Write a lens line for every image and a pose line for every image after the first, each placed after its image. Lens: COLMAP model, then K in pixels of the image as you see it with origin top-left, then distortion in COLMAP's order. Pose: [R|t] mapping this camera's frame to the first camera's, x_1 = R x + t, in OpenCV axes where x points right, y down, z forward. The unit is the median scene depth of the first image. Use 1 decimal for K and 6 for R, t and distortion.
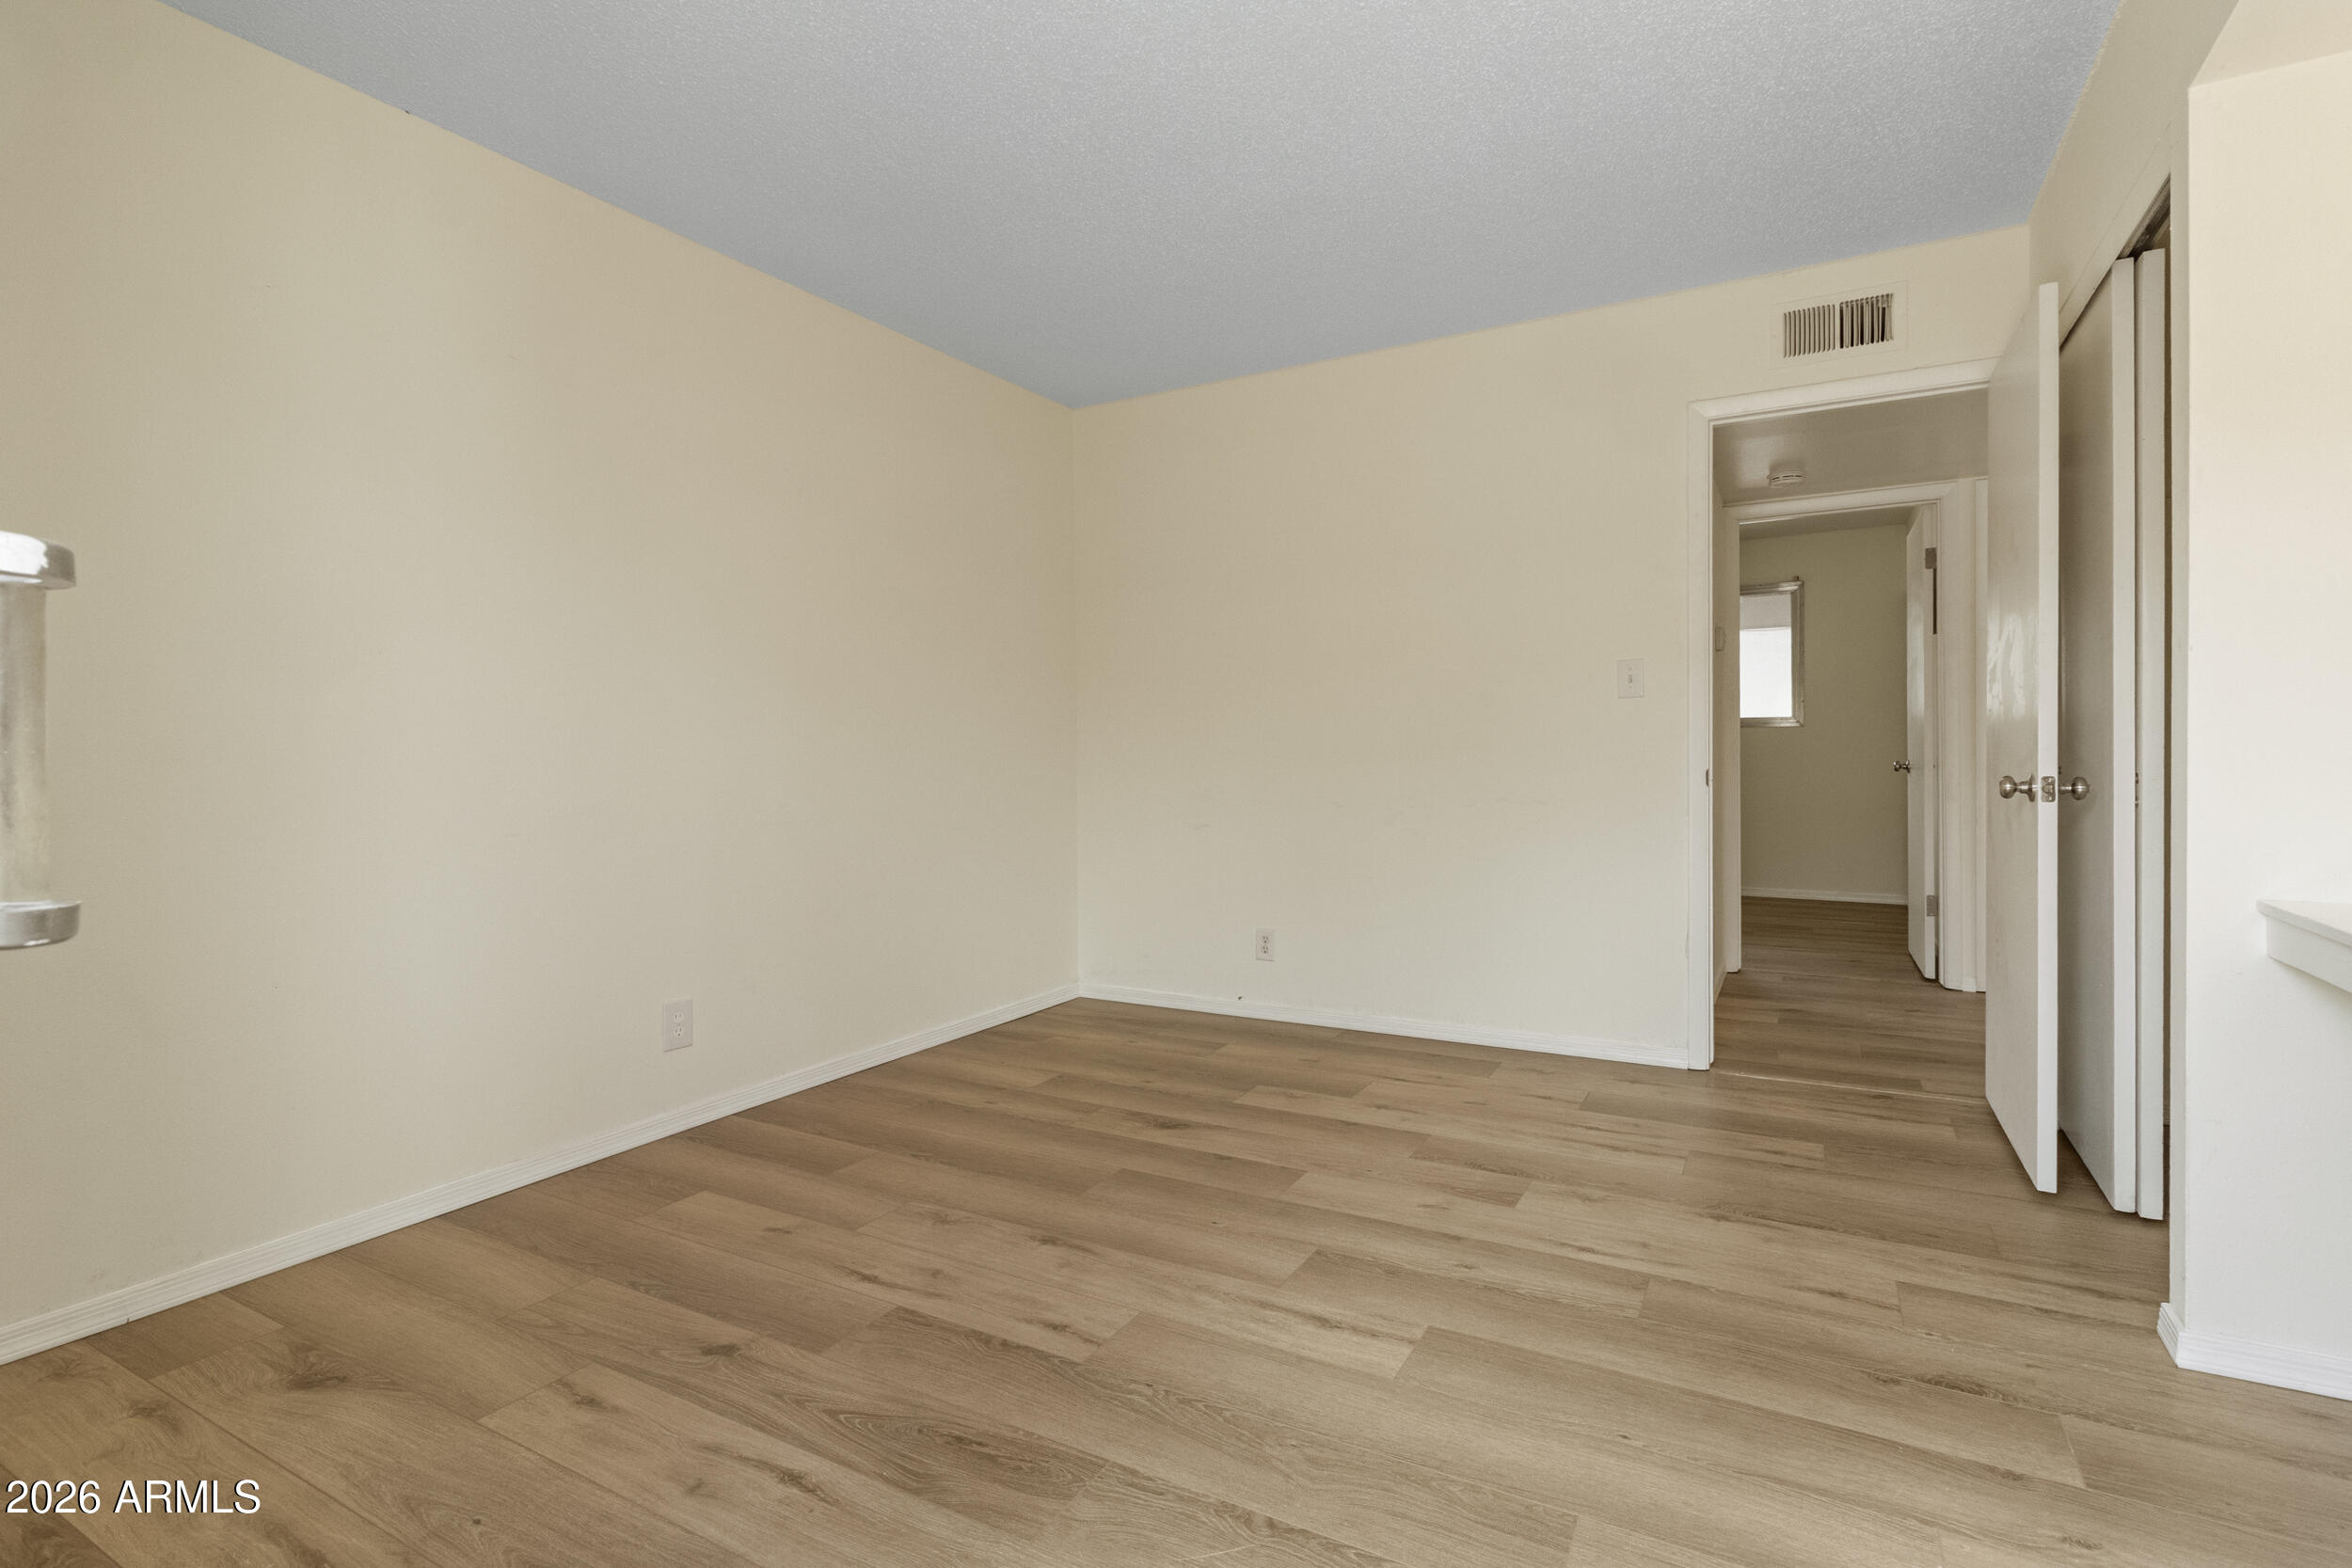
lens RADIAL K [[1093.4, 0, 1187.3], [0, 1093.4, 743.8], [0, 0, 1]] dist [0.004924, -0.000402]
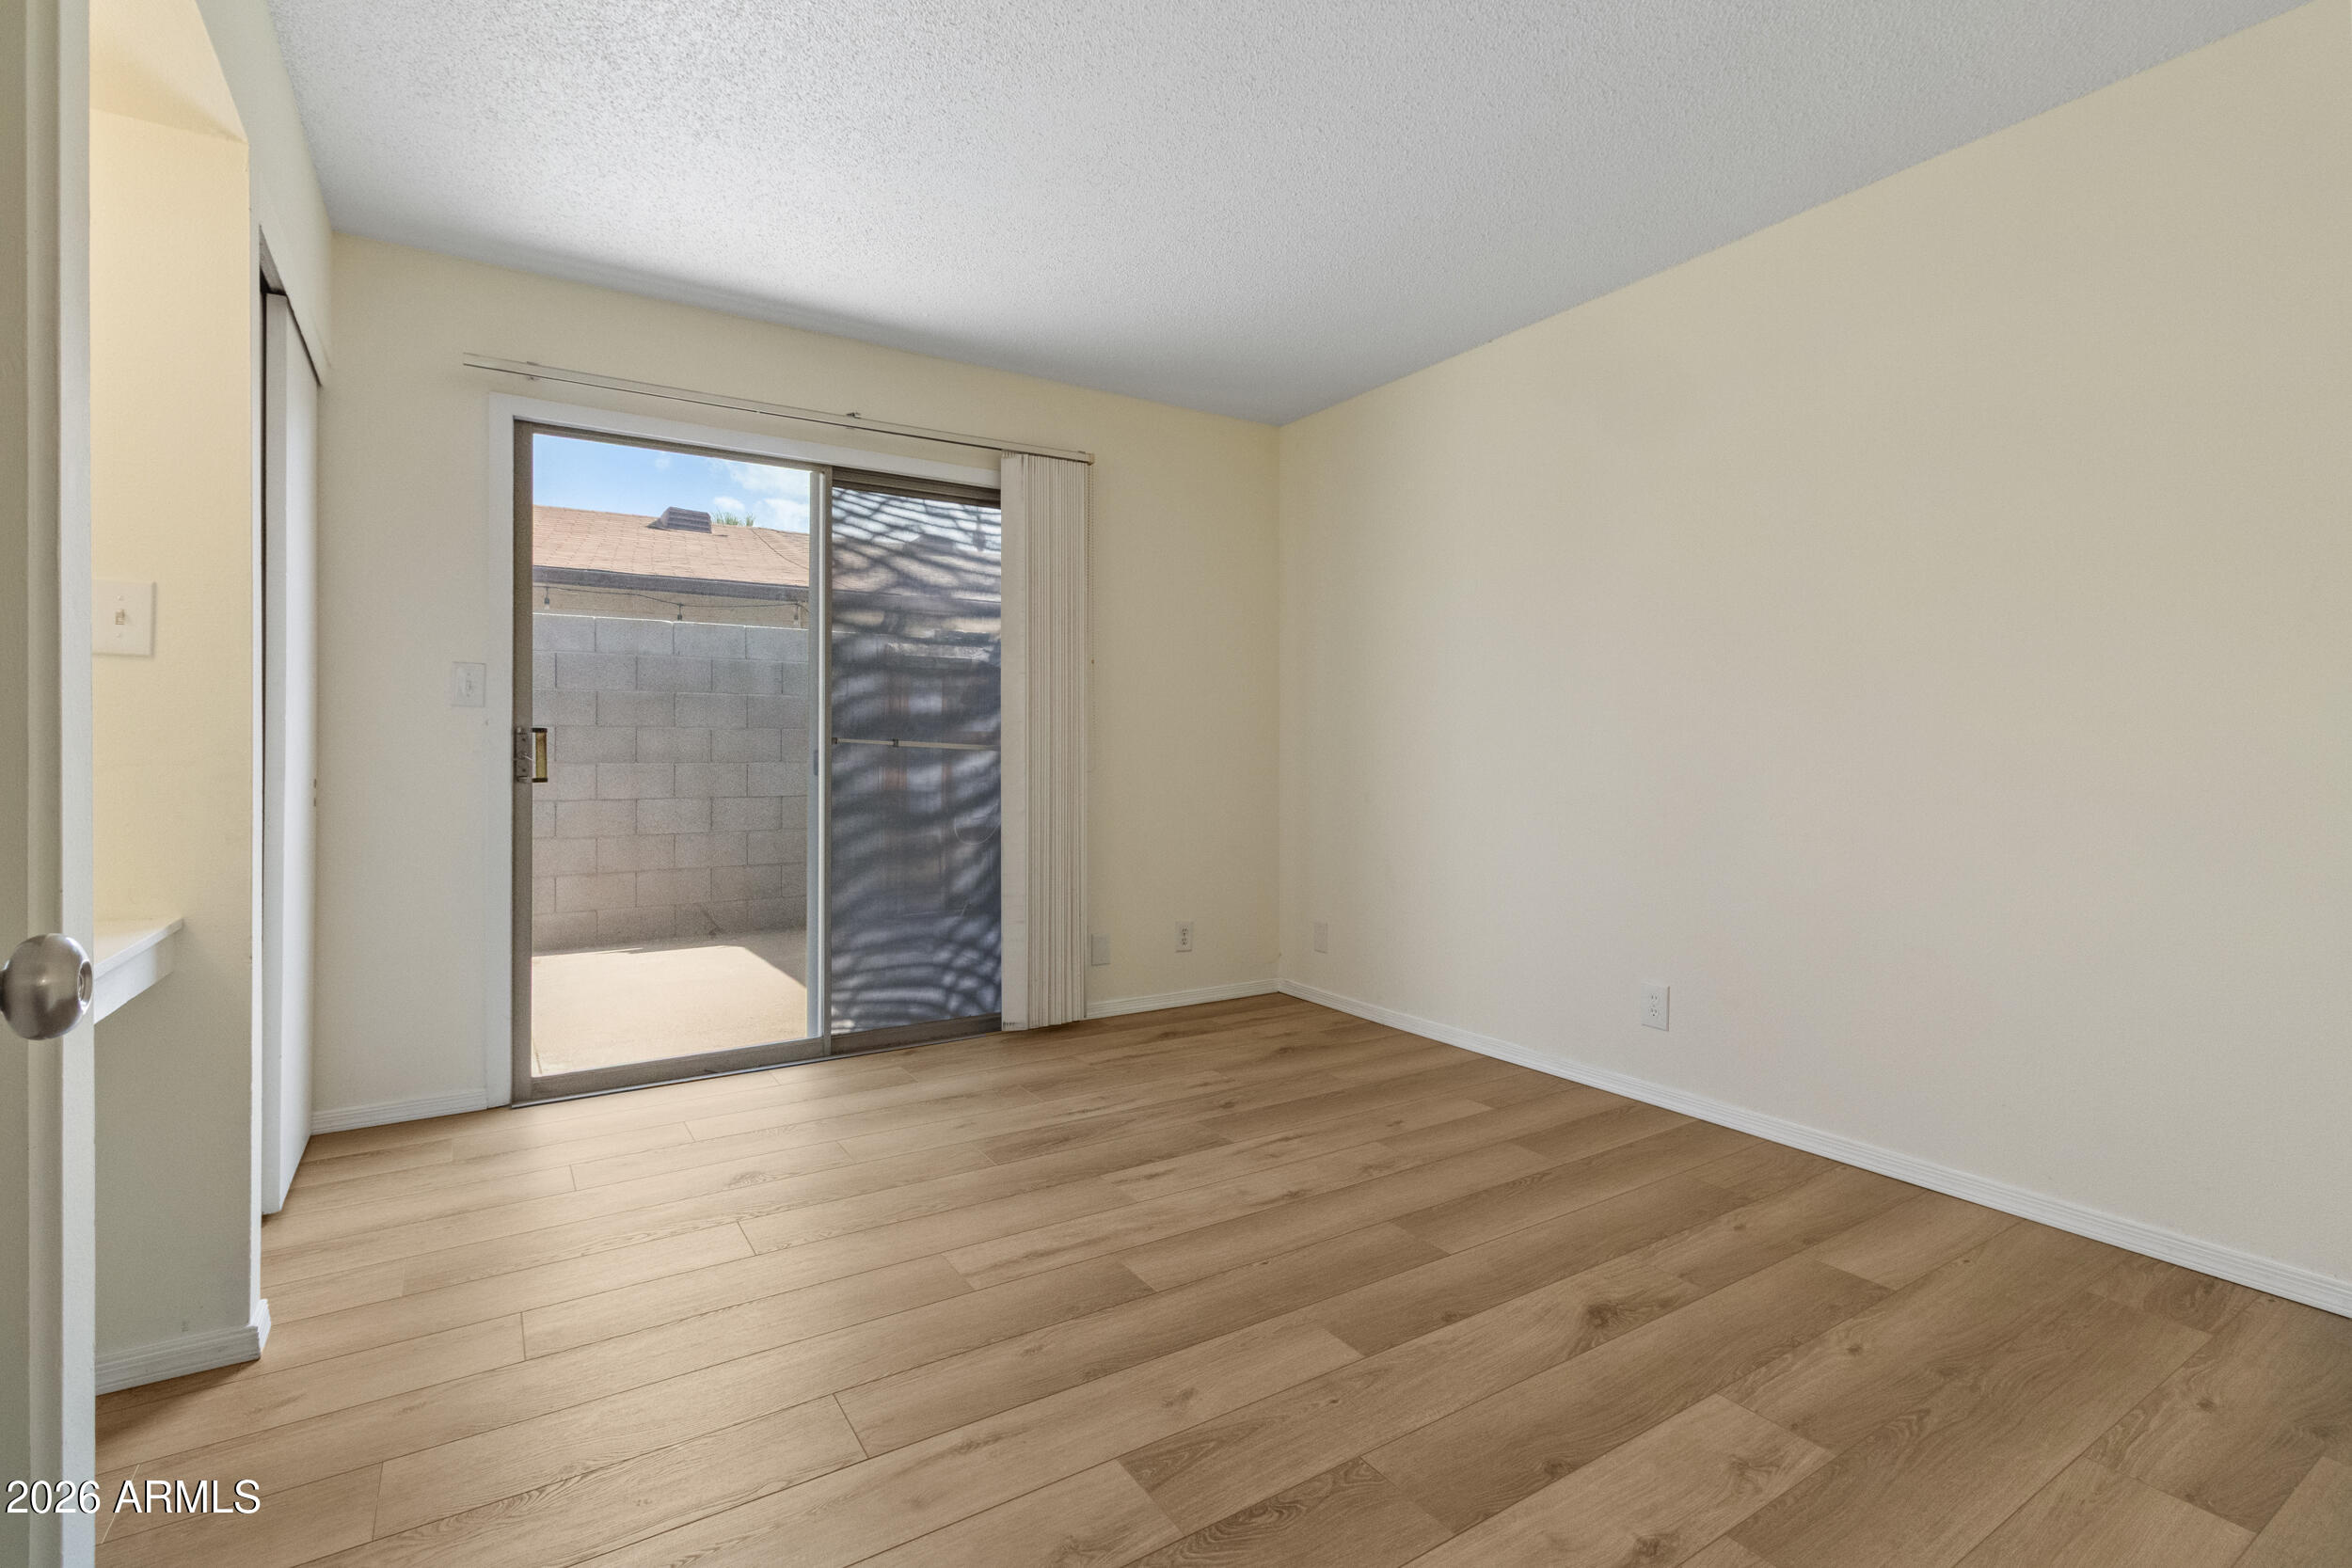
lens RADIAL K [[1093.4, 0, 1187.3], [0, 1093.4, 743.8], [0, 0, 1]] dist [0.004924, -0.000402]
pose [[-0.464717, 0.000273, -0.885459, 0.852917], [0.014162, 0.999874, -0.007125, 0.000864], [0.885346, -0.015851, -0.464662, 1.337303]]
